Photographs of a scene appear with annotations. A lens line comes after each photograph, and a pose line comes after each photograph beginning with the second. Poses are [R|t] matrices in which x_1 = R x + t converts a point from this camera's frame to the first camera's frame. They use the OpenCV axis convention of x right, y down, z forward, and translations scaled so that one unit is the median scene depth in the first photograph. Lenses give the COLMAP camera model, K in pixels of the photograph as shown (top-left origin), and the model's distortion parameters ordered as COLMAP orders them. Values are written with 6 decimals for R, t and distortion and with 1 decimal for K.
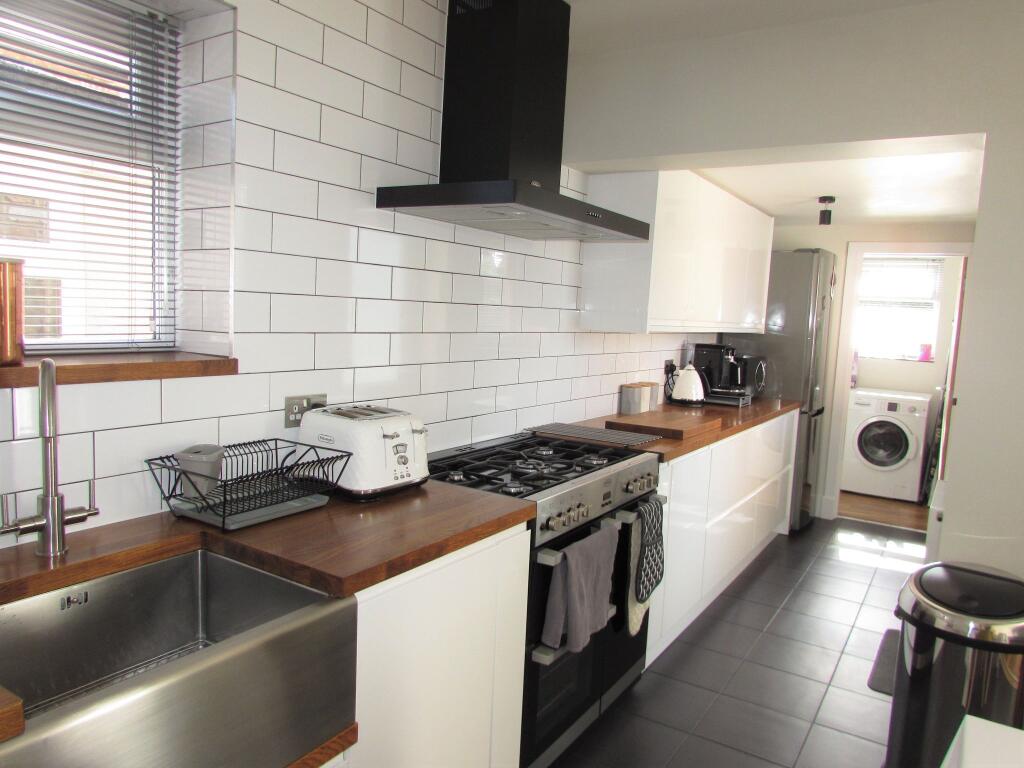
lens RADIAL K [[728.8, 0, 512.0], [0, 728.8, 384.0], [0, 0, 1]] dist [0.000087, 0.000004]
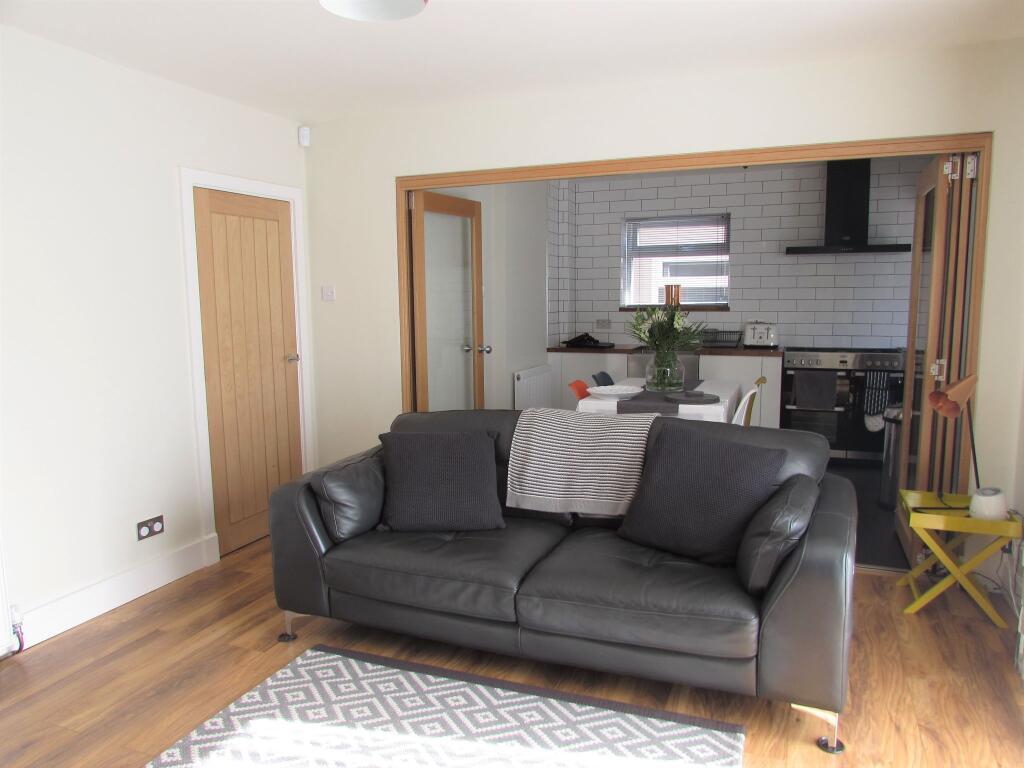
lens RADIAL K [[728.8, 0, 512.0], [0, 728.8, 384.0], [0, 0, 1]] dist [0.000087, 0.000004]
pose [[0.200018, 0.076232, -0.976822, 2.352846], [-0.084240, 0.994615, 0.060372, 0.173703], [0.976164, 0.070212, 0.205362, -0.613799]]
